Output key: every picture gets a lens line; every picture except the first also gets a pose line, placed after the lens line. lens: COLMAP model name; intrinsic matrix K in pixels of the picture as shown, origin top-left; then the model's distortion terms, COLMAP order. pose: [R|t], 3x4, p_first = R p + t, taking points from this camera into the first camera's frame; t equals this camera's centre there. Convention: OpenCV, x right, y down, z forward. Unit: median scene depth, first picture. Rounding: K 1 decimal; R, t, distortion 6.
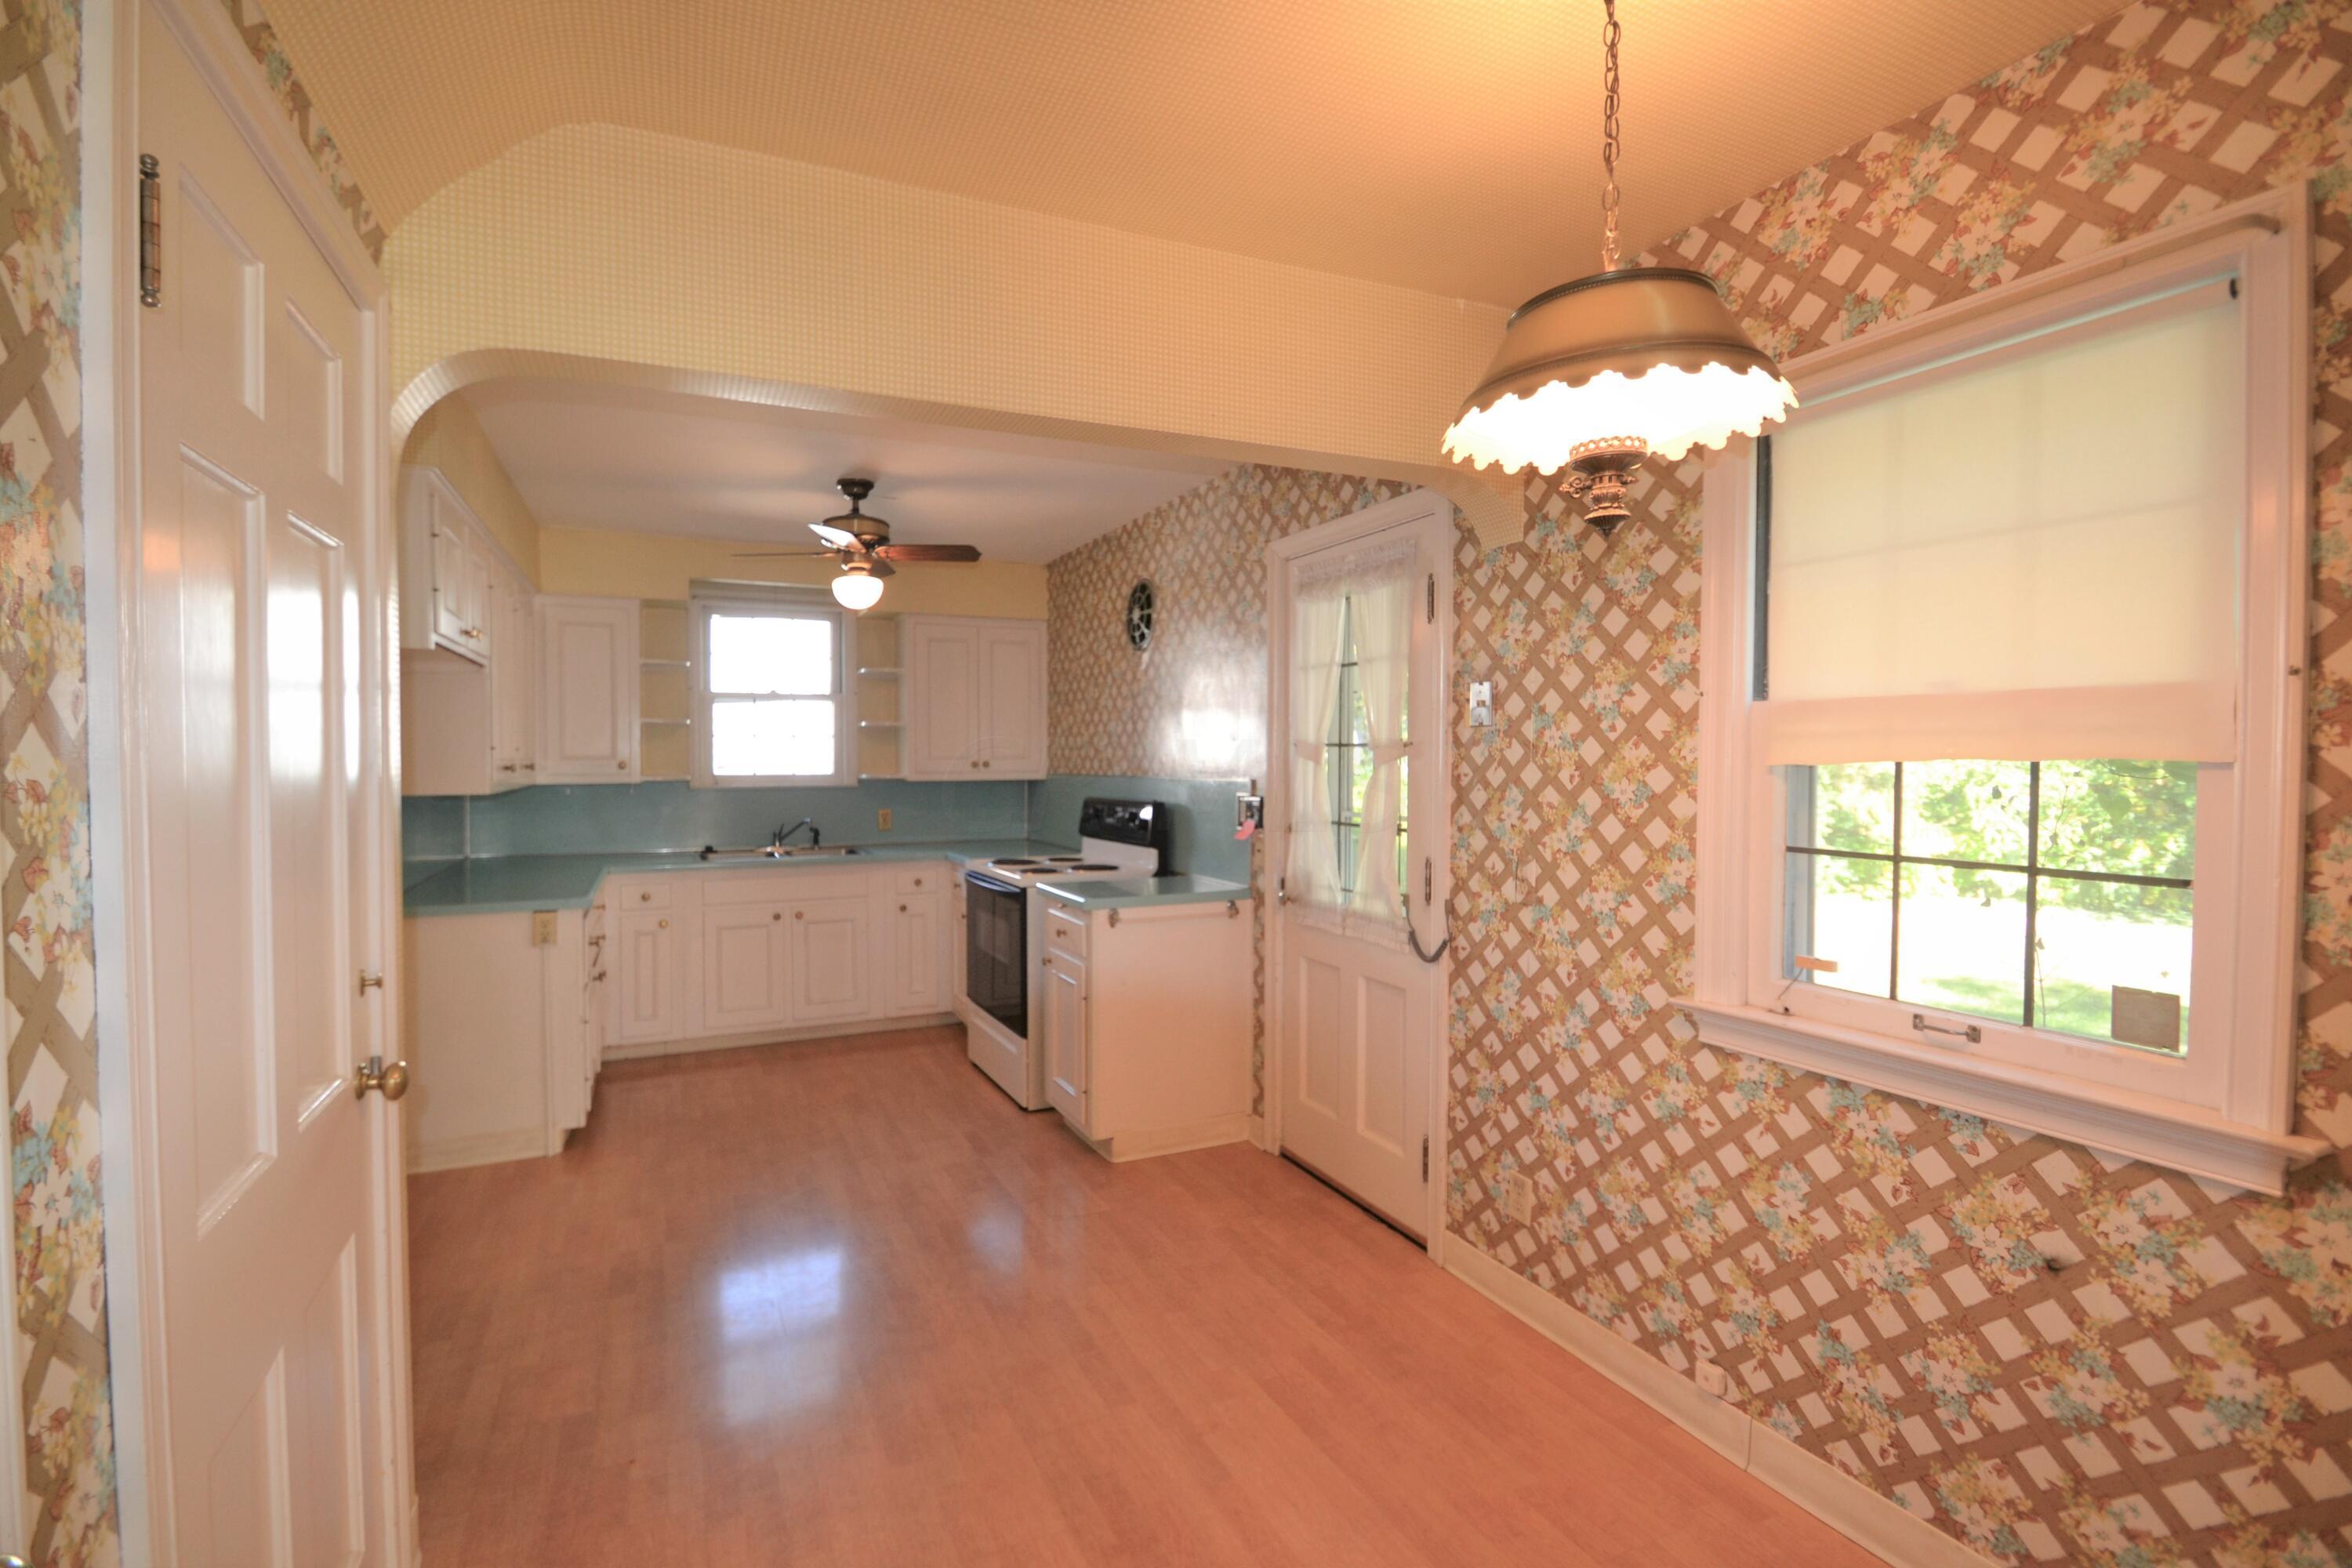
lens RADIAL K [[1068.2, 0, 1165.3], [0, 1068.2, 782.9], [0, 0, 1]] dist [-0.000715, -0.002982]
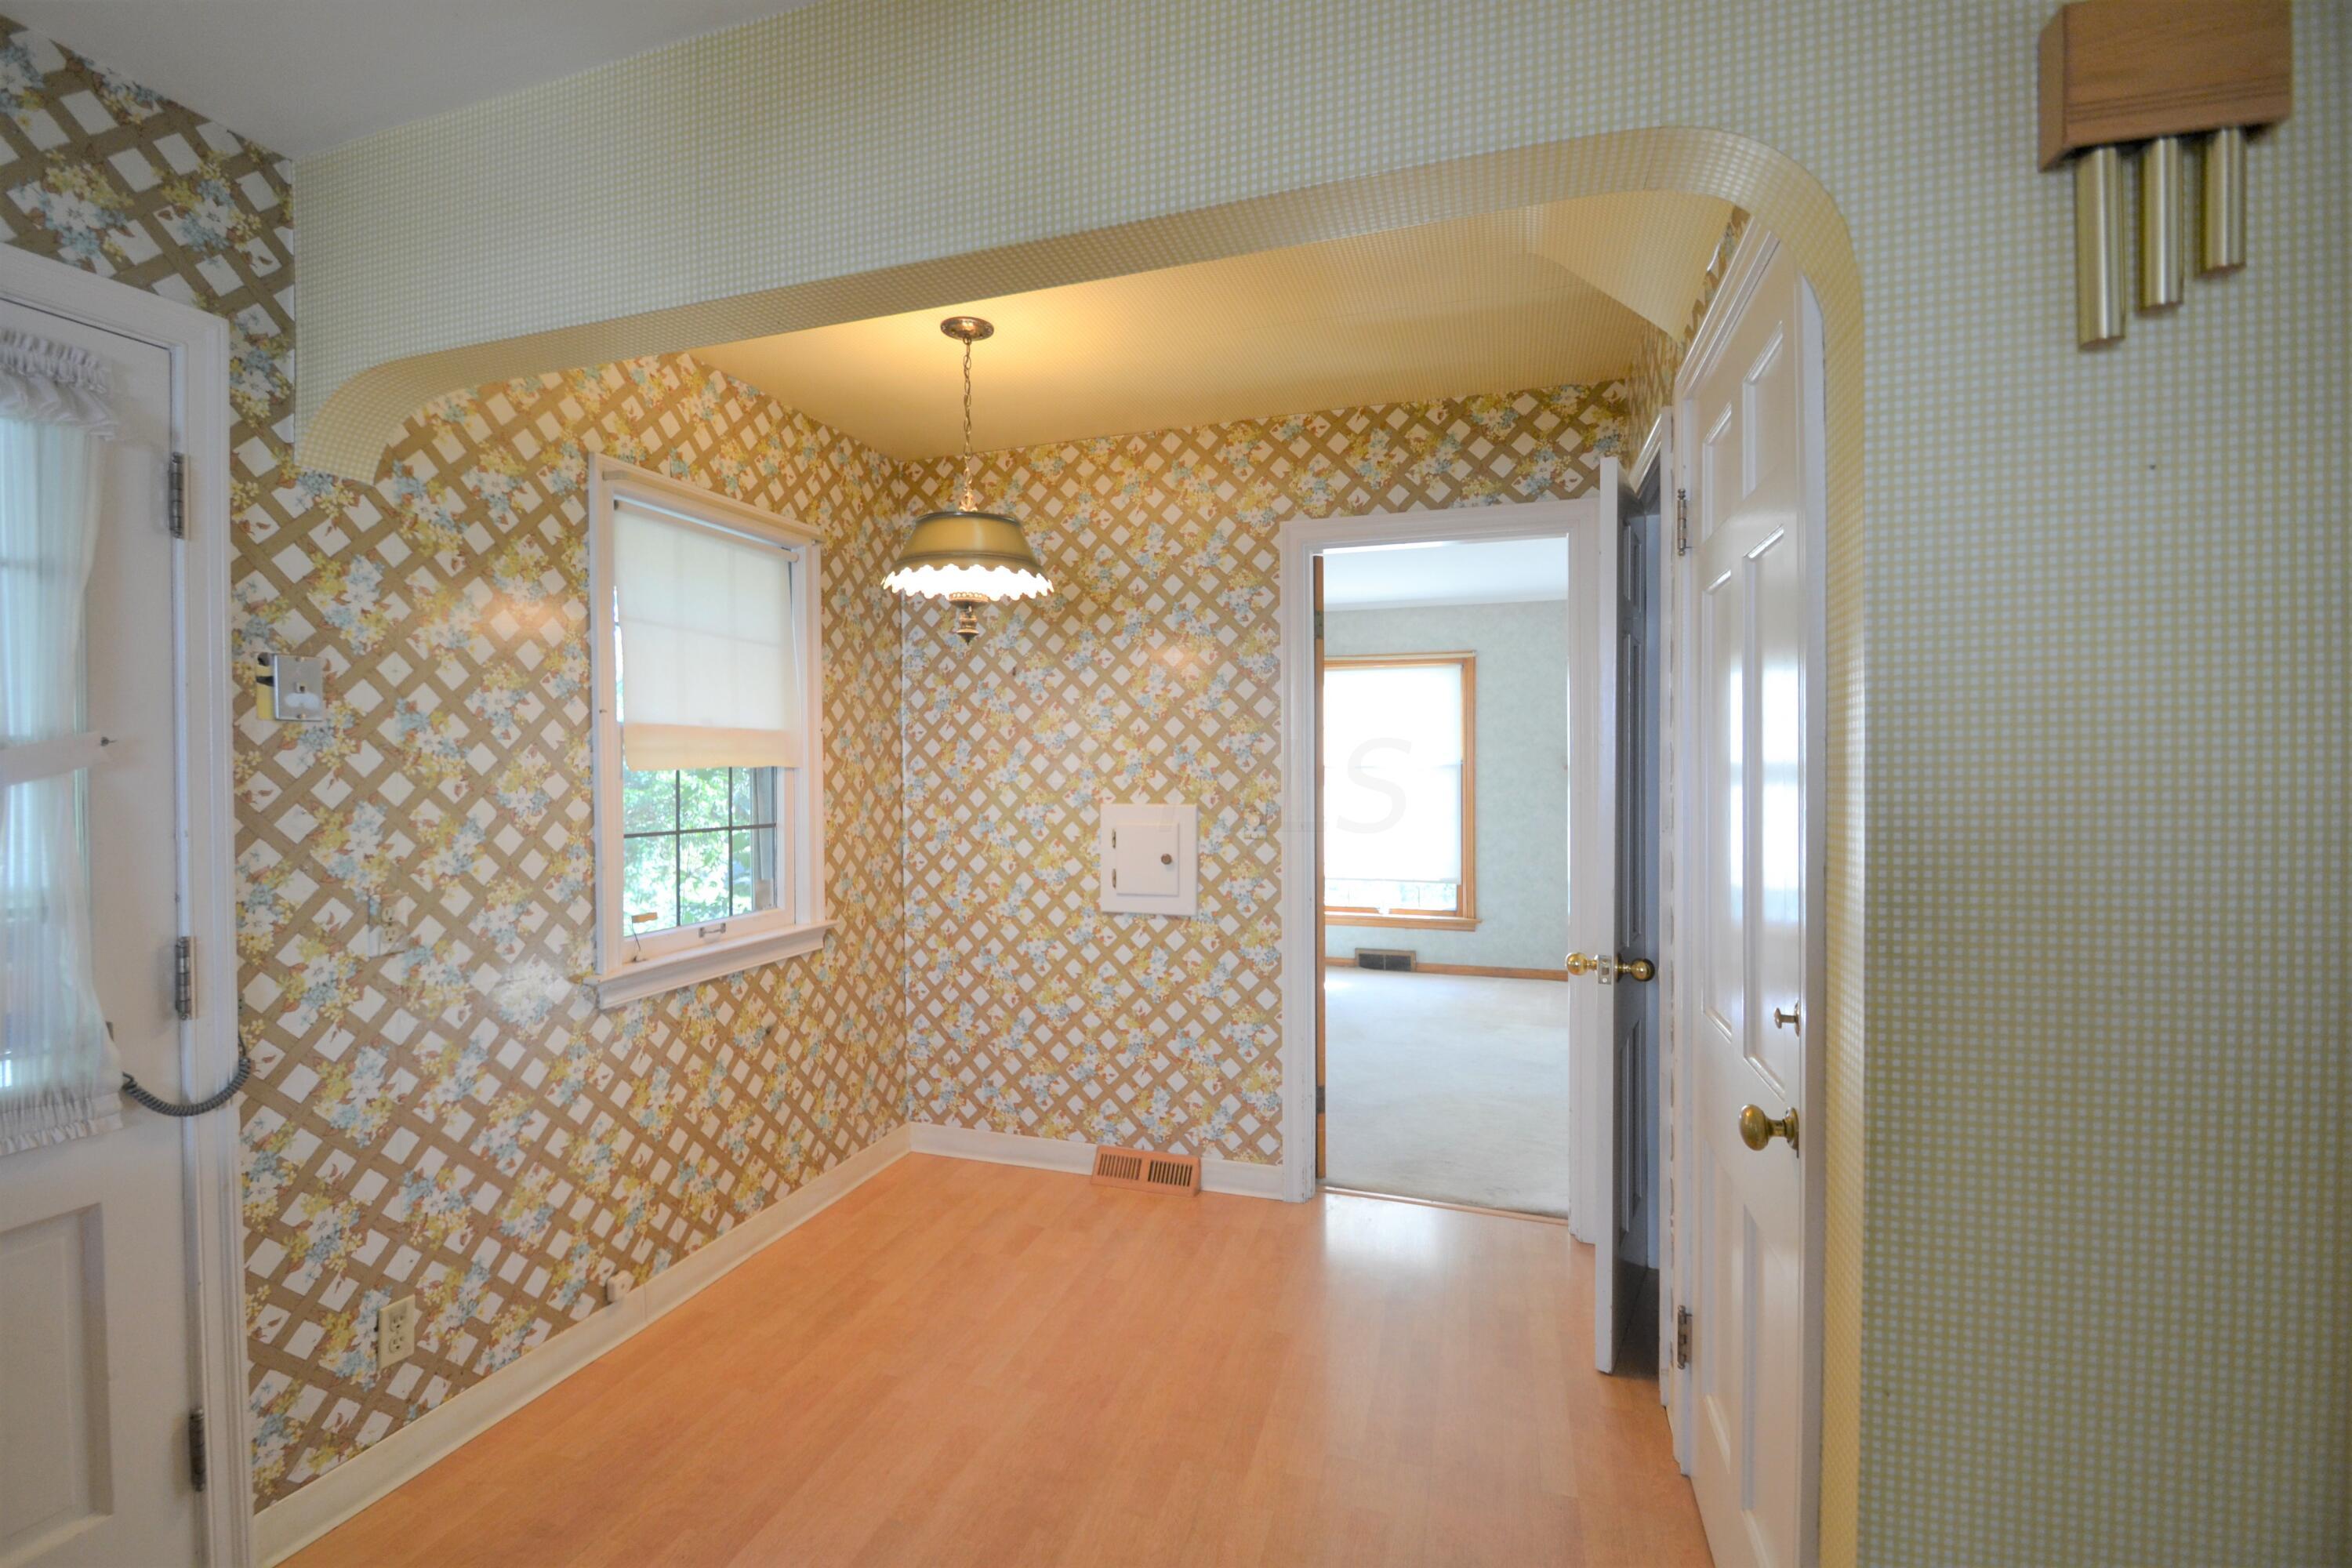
lens RADIAL K [[1068.2, 0, 1110.0], [0, 1068.2, 770.6], [0, 0, 1]] dist [-0.000715, -0.002982]
pose [[-0.709650, -0.000858, 0.704554, -0.662860], [0.020677, 0.999543, 0.022043, -0.030160], [-0.704251, 0.030211, -0.709308, 1.331772]]
